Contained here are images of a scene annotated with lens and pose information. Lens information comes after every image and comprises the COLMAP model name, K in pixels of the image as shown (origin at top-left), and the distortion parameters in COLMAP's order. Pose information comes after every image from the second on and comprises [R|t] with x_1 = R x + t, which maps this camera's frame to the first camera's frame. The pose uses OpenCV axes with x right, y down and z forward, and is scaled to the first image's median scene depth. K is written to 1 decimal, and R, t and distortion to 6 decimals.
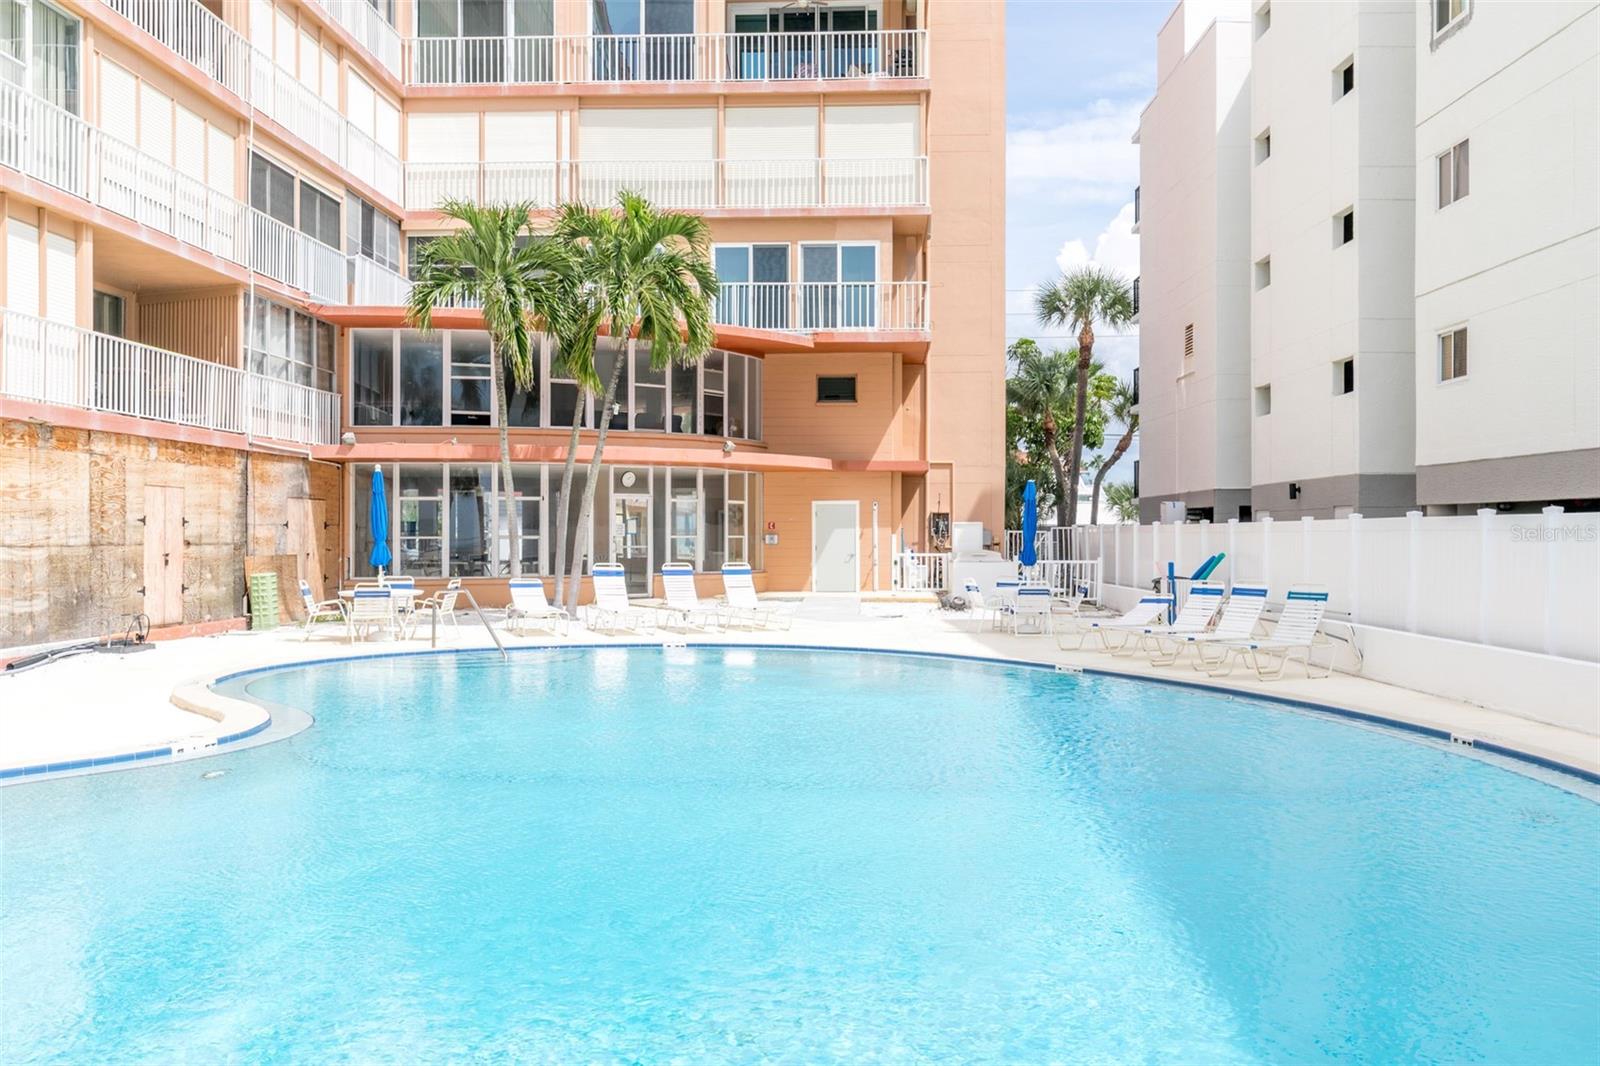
lens RADIAL K [[1550.6, 0, 801.5], [0, 1550.6, 531.9], [0, 0, 1]] dist [0.007038, 0.000000]
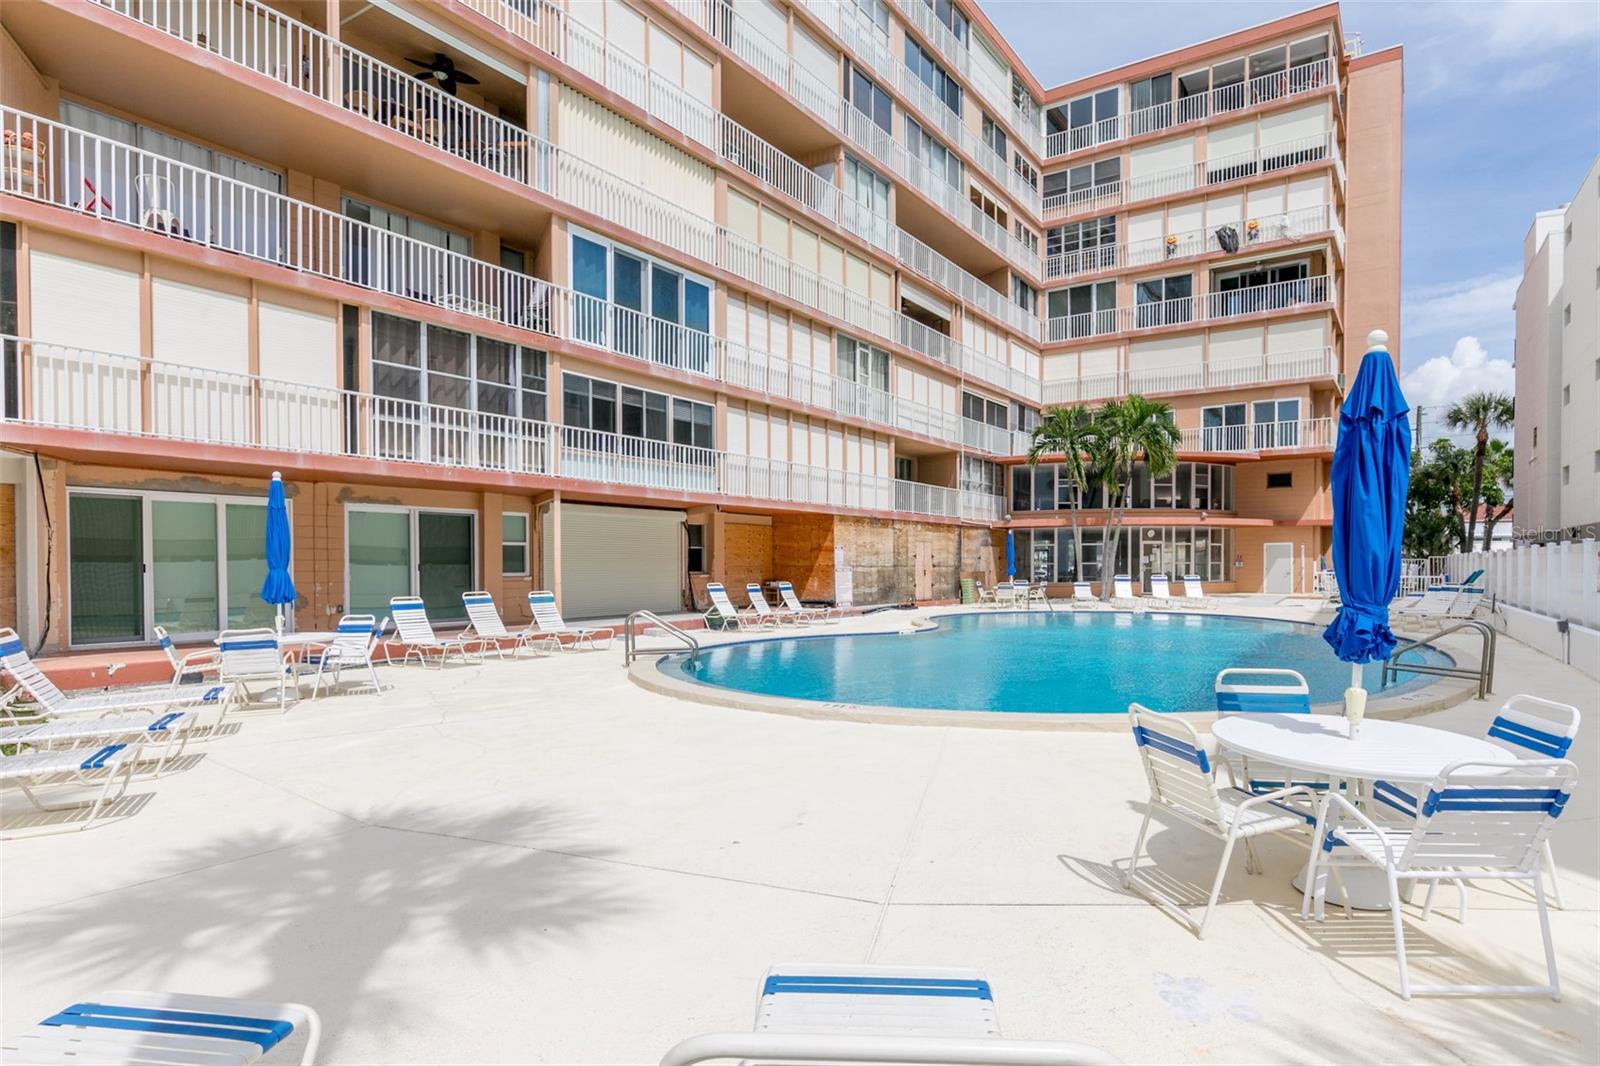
lens RADIAL K [[899.6, 0, 797.5], [0, 899.6, 568.9], [0, 0, 1]] dist [-0.003707, 0.000374]
pose [[0.840965, -0.001813, -0.541087, 0.135241], [0.003770, 0.999990, 0.002509, 0.006510], [0.541077, -0.004150, 0.840963, -0.205283]]
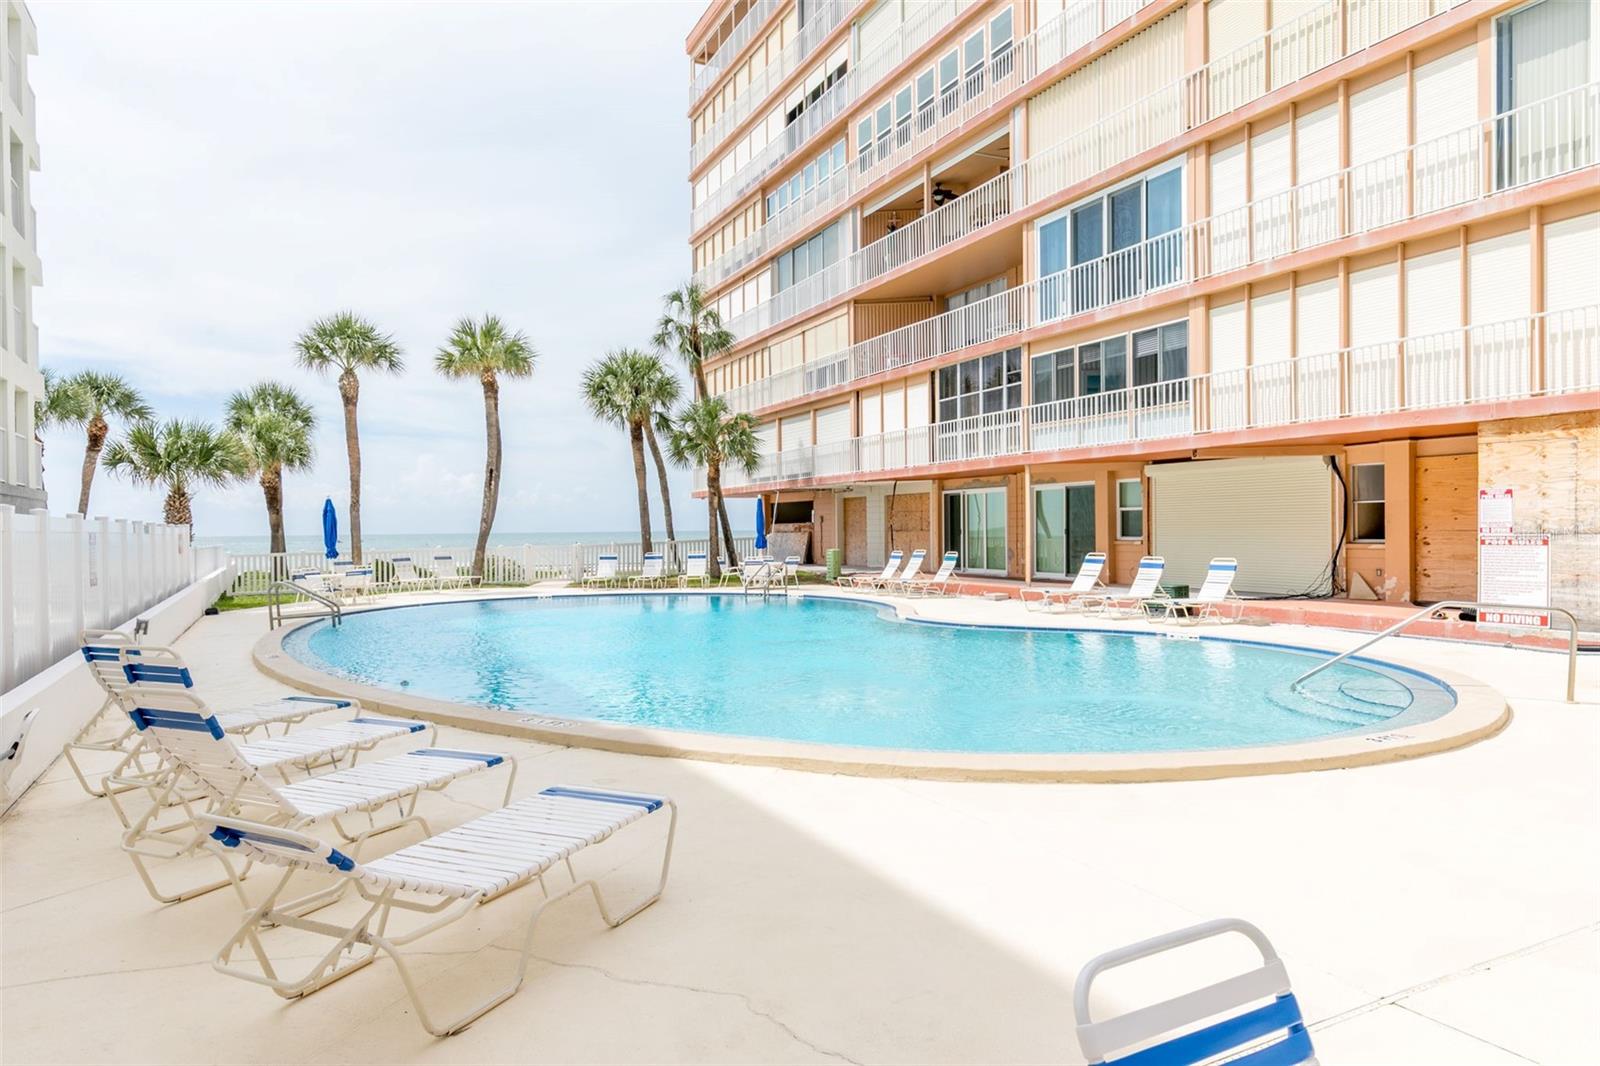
lens RADIAL K [[1047.1, 0, 800.7], [0, 1047.1, 535.2], [0, 0, 1]] dist [0.005484, 0.002010]
pose [[-0.896345, -0.003016, -0.443347, 0.181725], [-0.003538, 0.999994, 0.000350, 0.008203], [0.443343, 0.001882, -0.896350, 0.943593]]
